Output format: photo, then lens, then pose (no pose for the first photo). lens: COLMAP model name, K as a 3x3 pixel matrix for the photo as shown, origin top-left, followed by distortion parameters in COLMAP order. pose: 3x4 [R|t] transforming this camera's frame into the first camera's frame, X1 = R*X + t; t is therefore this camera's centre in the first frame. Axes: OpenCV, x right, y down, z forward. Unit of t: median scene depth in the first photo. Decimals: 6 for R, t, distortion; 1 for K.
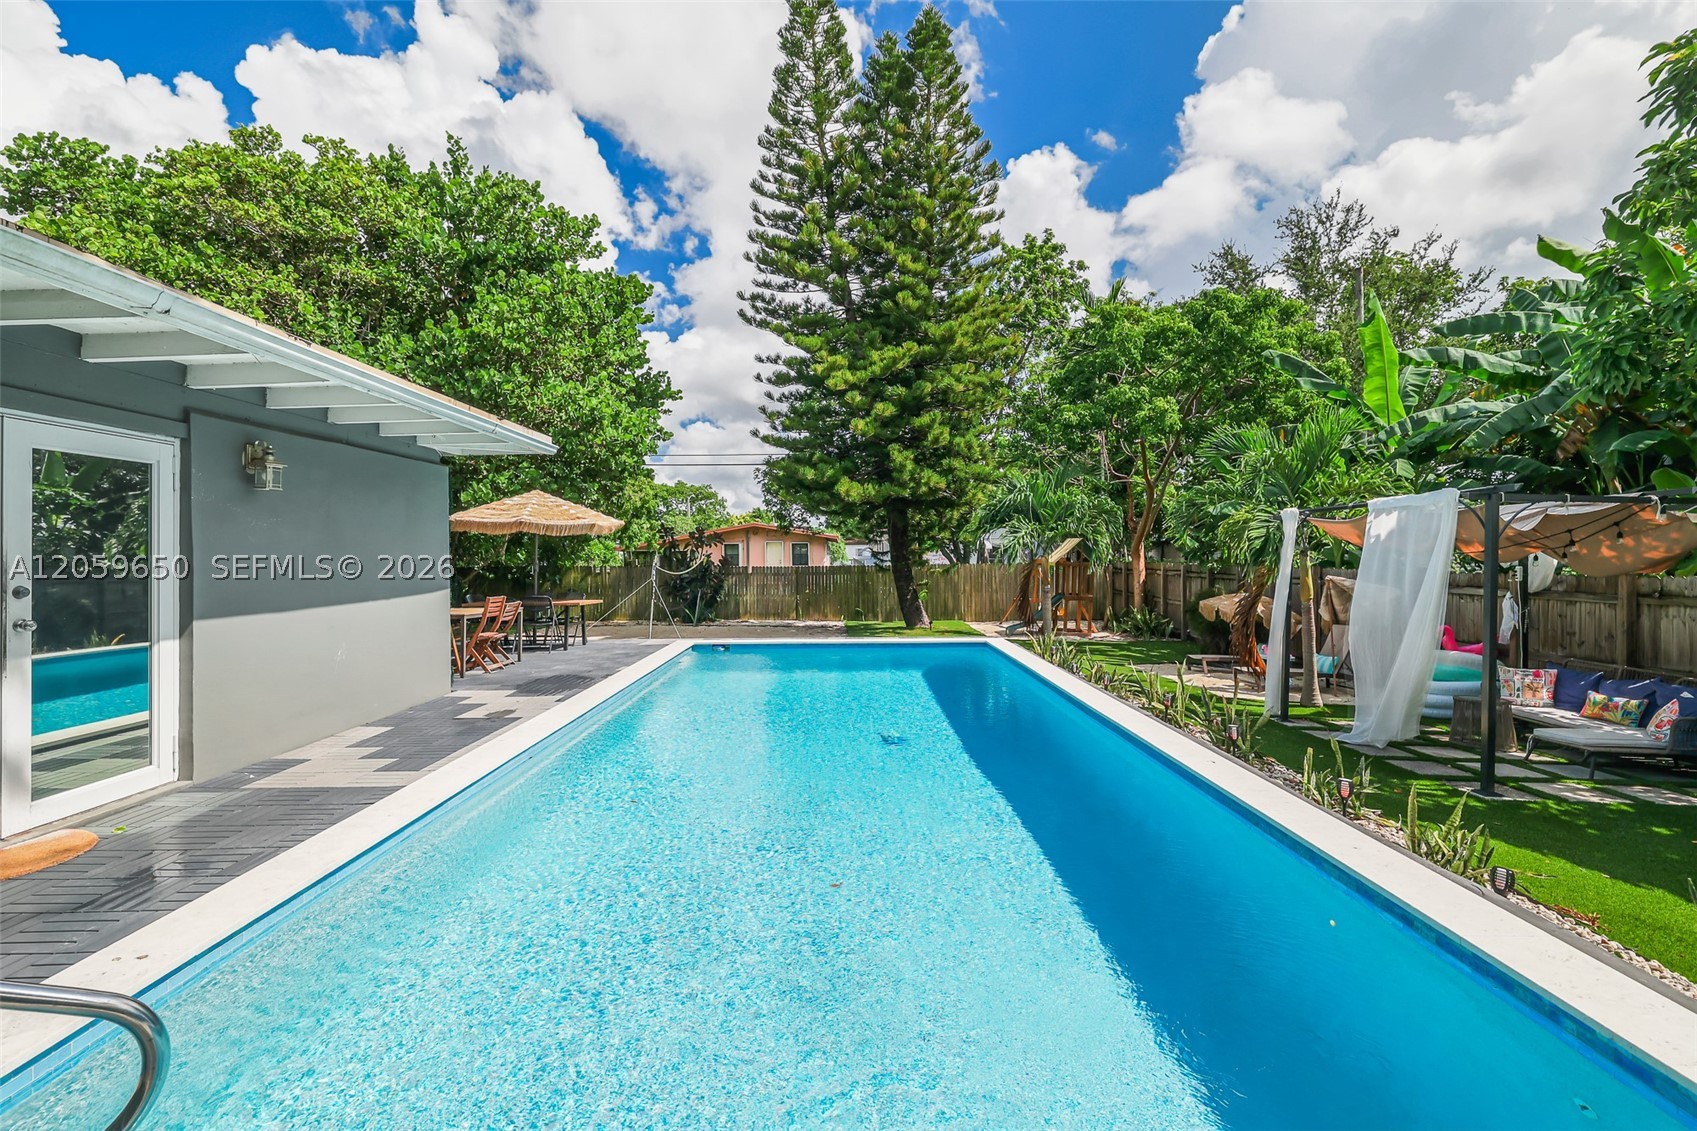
lens RADIAL K [[717.1, 0, 834.8], [0, 717.1, 551.6], [0, 0, 1]] dist [0.000542, -0.000539]
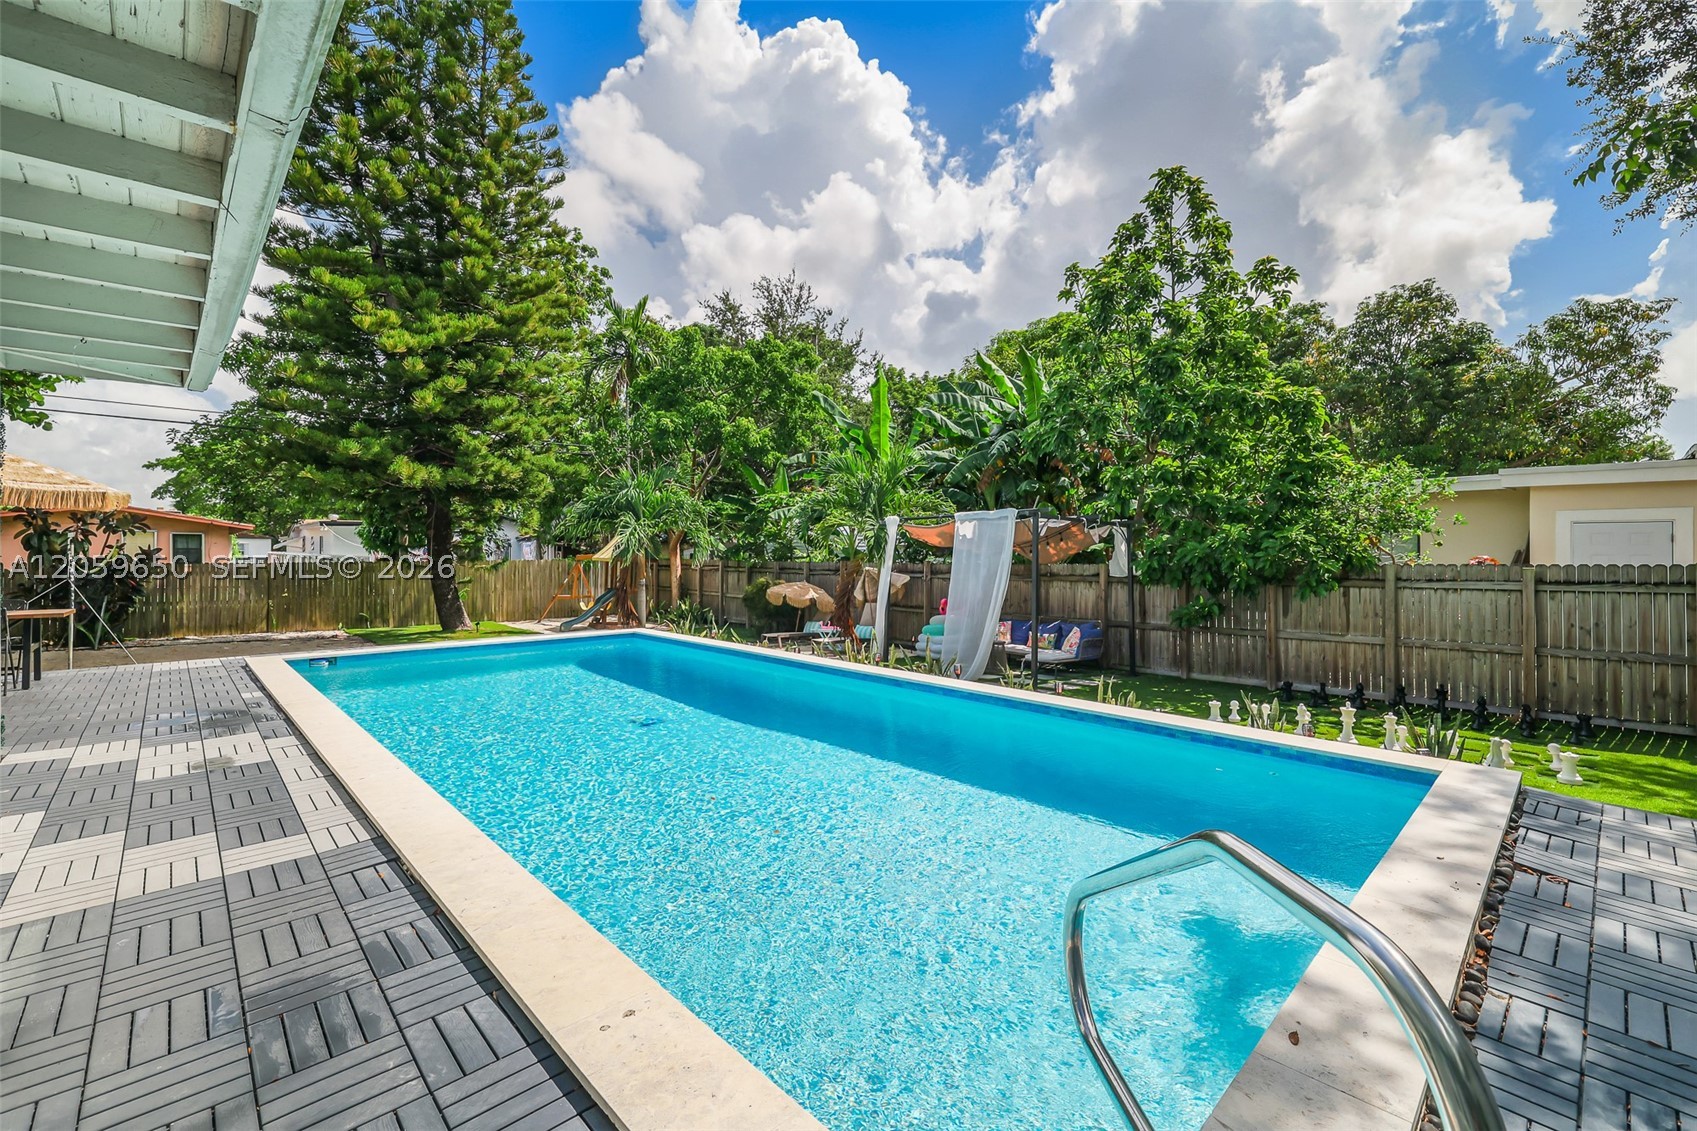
lens RADIAL K [[717.1, 0, 820.6], [0, 717.1, 551.1], [0, 0, 1]] dist [0.000542, -0.000539]
pose [[0.735024, 0.011299, 0.677947, -0.185423], [-0.010862, 0.999929, -0.004889, 0.007040], [-0.677954, -0.003770, 0.735095, 0.036733]]
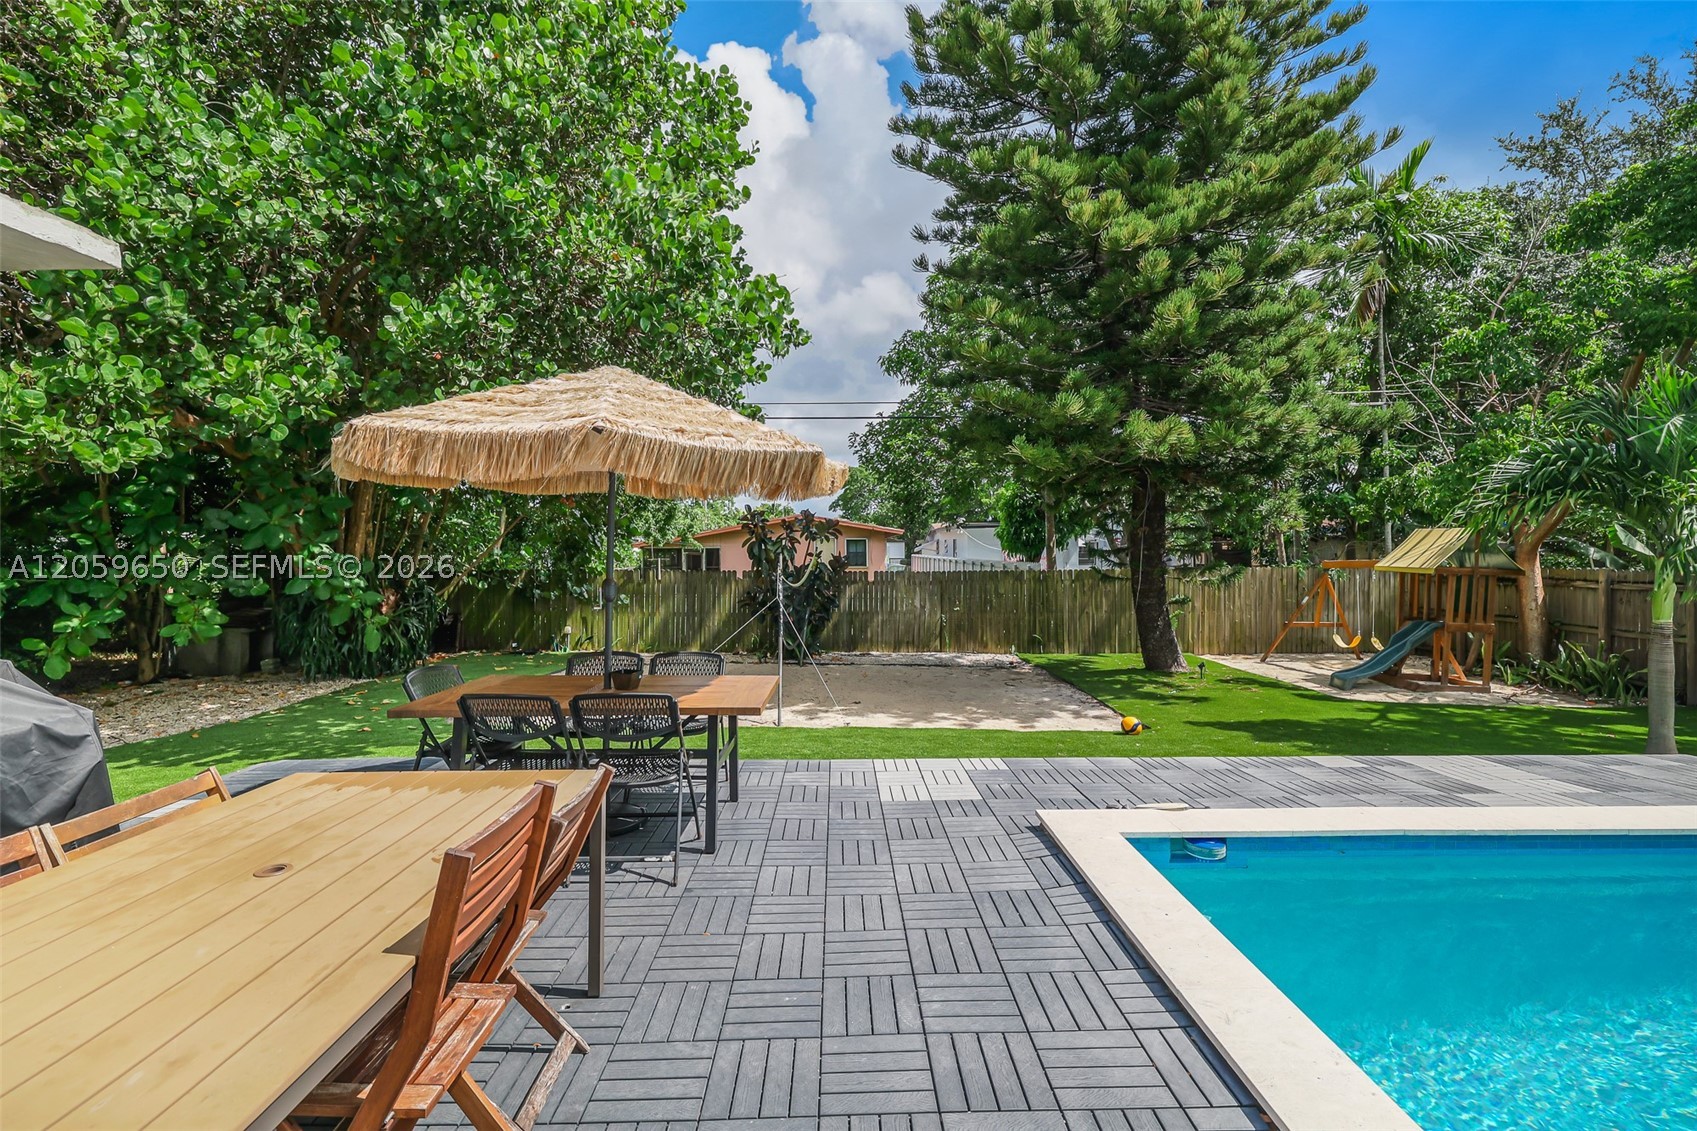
lens RADIAL K [[717.1, 0, 838.5], [0, 717.1, 555.7], [0, 0, 1]] dist [0.000542, -0.000539]
pose [[0.999940, 0.000912, 0.010920, -0.206215], [-0.001008, 0.999960, 0.008831, 0.000741], [-0.010912, -0.008842, 0.999901, 0.436528]]
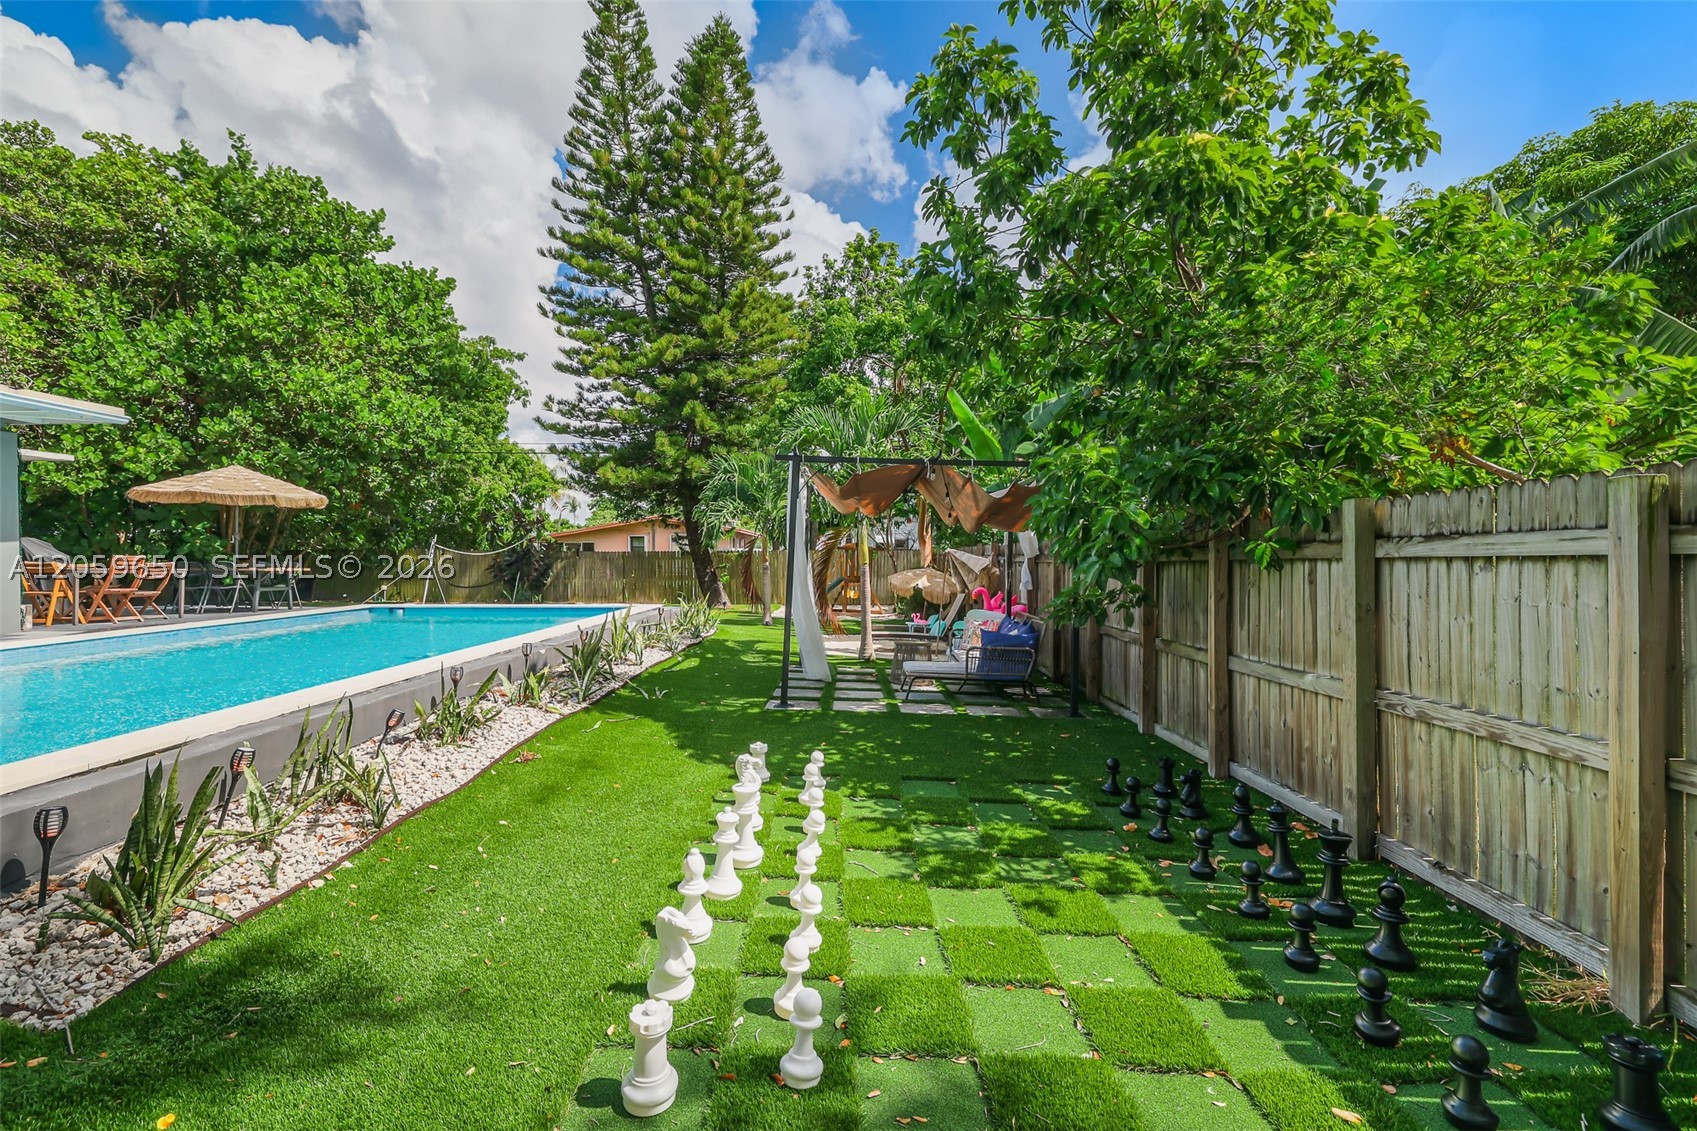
lens RADIAL K [[717.1, 0, 830.5], [0, 717.1, 562.6], [0, 0, 1]] dist [0.000542, -0.000539]
pose [[0.999943, 0.007020, 0.008034, 0.316683], [-0.007136, 0.999870, 0.014478, 0.025529], [-0.007932, -0.014535, 0.999863, -0.060249]]
